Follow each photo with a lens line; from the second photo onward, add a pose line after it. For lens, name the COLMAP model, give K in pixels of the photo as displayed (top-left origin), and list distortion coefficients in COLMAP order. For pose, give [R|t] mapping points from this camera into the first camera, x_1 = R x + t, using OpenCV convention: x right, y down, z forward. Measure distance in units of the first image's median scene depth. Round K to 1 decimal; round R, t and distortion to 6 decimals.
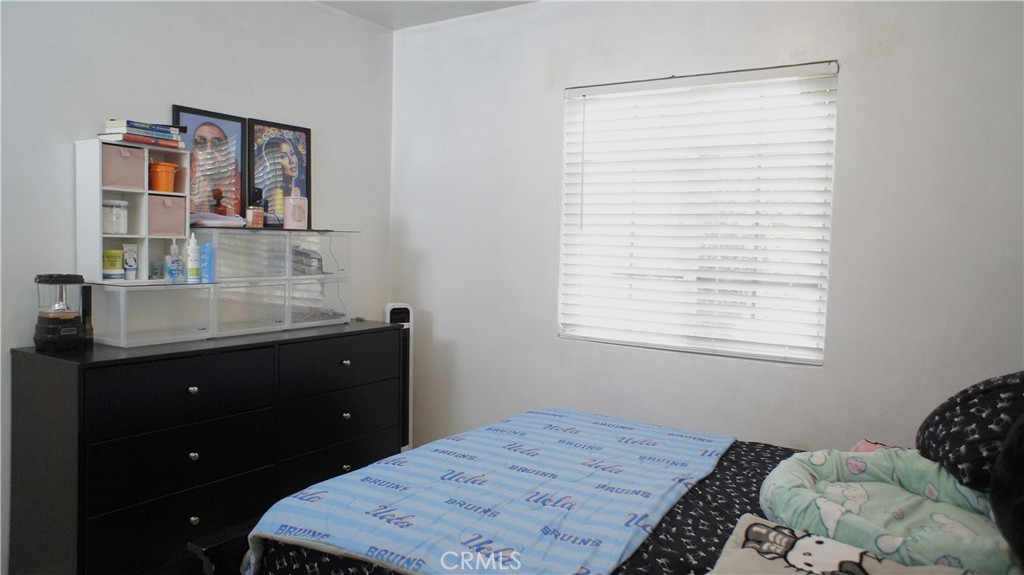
lens RADIAL K [[704.5, 0, 513.2], [0, 704.5, 286.6], [0, 0, 1]] dist [-0.018915, 0.032046]
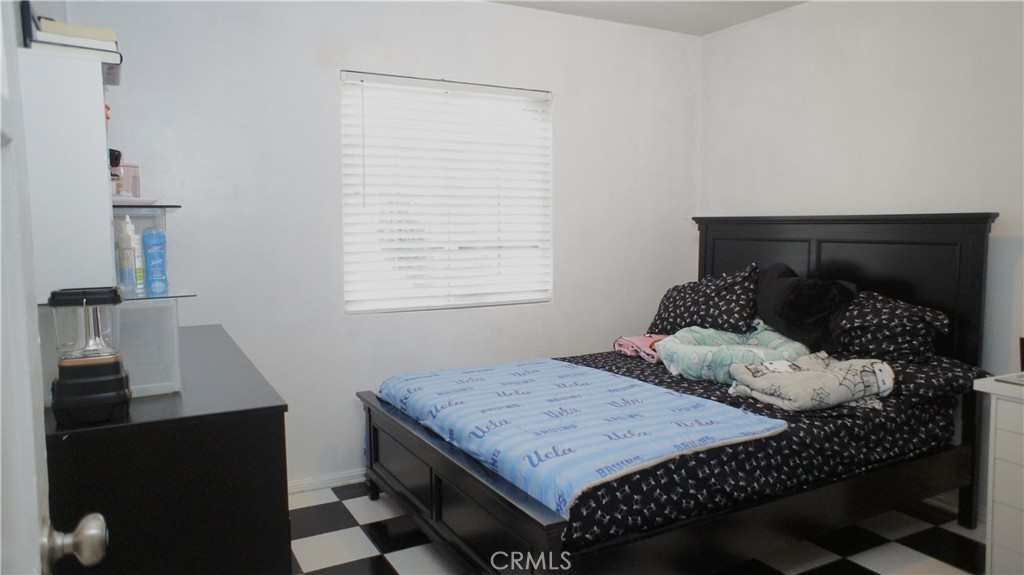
lens RADIAL K [[704.5, 0, 513.8], [0, 704.5, 285.8], [0, 0, 1]] dist [-0.018915, 0.032046]
pose [[0.472517, -0.101508, 0.875457, -0.855294], [0.078244, 0.994254, 0.073051, -0.030400], [-0.877842, 0.033981, 0.477744, 0.358266]]
